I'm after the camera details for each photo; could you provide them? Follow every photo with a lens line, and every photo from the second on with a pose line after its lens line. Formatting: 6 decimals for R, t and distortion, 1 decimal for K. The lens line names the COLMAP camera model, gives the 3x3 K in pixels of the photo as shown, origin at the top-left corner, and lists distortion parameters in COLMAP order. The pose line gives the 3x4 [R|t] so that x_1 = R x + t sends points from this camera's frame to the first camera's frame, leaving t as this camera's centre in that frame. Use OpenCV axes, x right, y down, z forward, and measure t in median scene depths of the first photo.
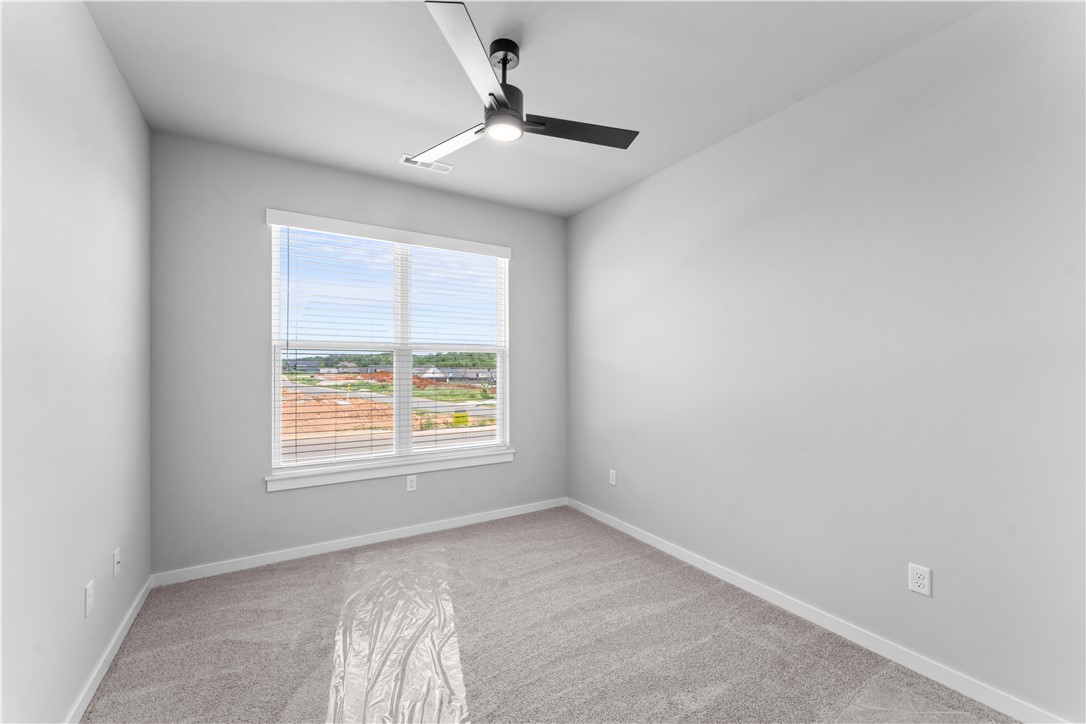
lens RADIAL K [[439.9, 0, 538.7], [0, 439.9, 359.3], [0, 0, 1]] dist [-0.000475, 0.000118]
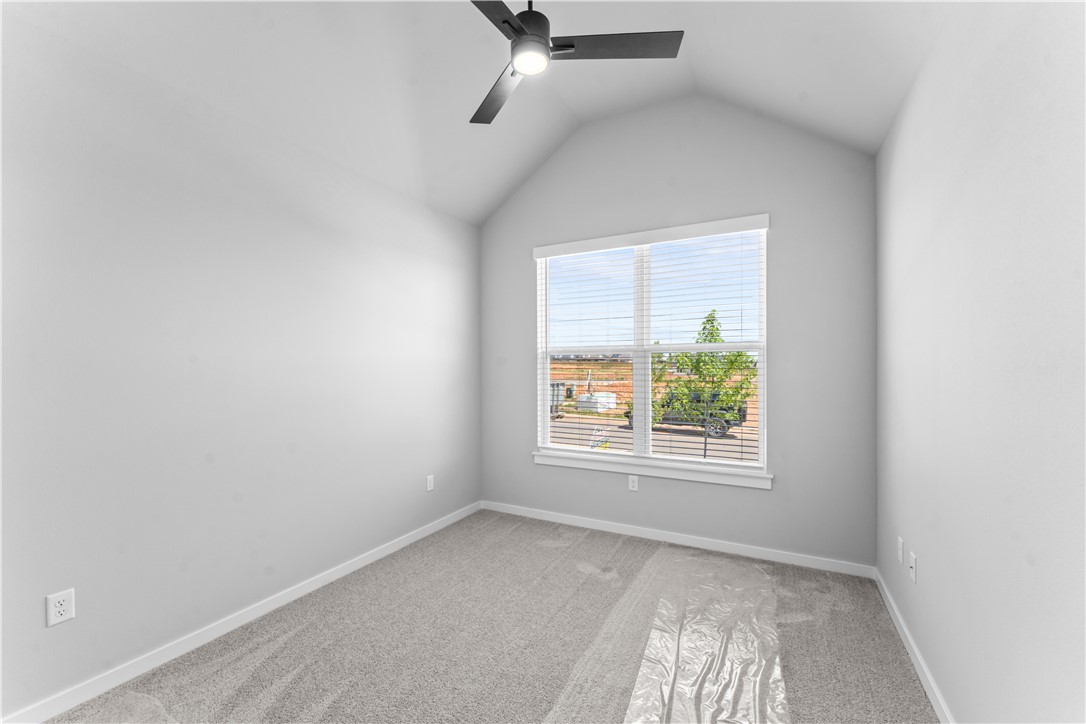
lens RADIAL K [[440.9, 0, 543.6], [0, 440.9, 364.5], [0, 0, 1]] dist [-0.000267, -0.000174]
pose [[0.511387, -0.011755, -0.859270, 0.488692], [0.015888, 0.999865, -0.004223, 0.011554], [0.859203, -0.011492, 0.511505, 0.320277]]
